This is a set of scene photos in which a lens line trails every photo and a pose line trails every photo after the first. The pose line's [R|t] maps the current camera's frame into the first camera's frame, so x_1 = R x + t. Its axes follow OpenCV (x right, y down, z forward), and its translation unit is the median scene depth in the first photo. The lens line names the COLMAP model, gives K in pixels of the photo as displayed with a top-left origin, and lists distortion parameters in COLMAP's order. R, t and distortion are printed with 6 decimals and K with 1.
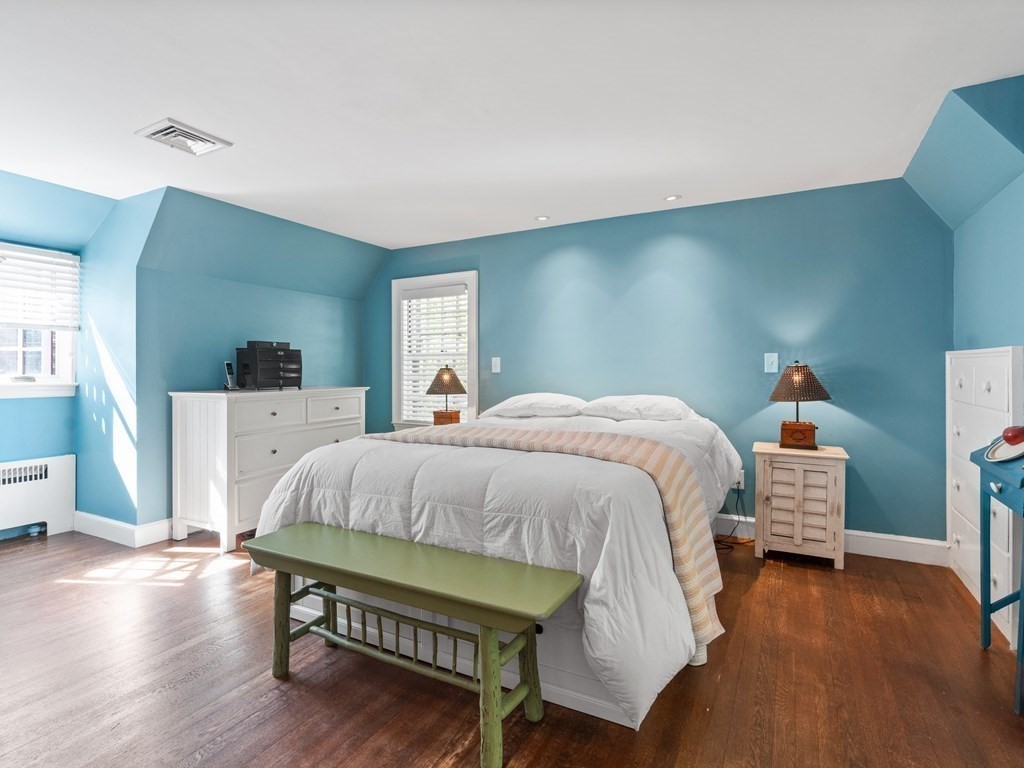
lens RADIAL K [[524.0, 0, 514.8], [0, 524.0, 375.1], [0, 0, 1]] dist [-0.003913, 0.001367]
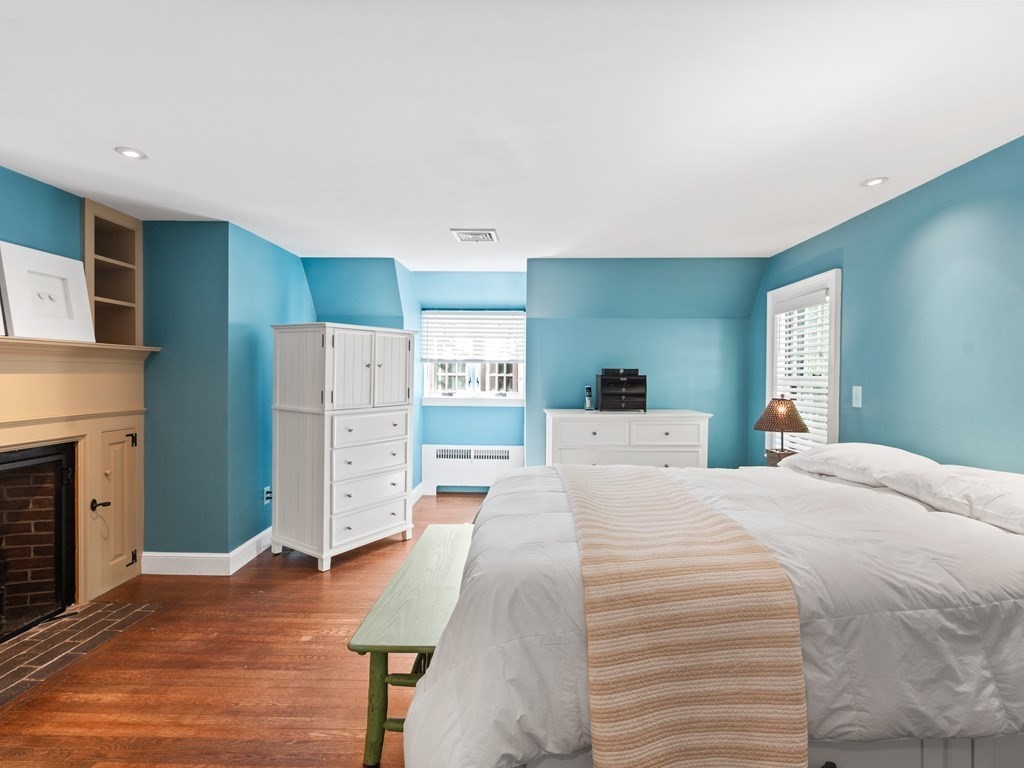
lens RADIAL K [[524.0, 0, 515.5], [0, 524.0, 386.0], [0, 0, 1]] dist [-0.003913, 0.001367]
pose [[0.450507, 0.025629, -0.892405, 0.422103], [-0.017319, 0.999651, 0.019966, -0.043488], [0.892605, 0.006461, 0.450794, 0.282105]]
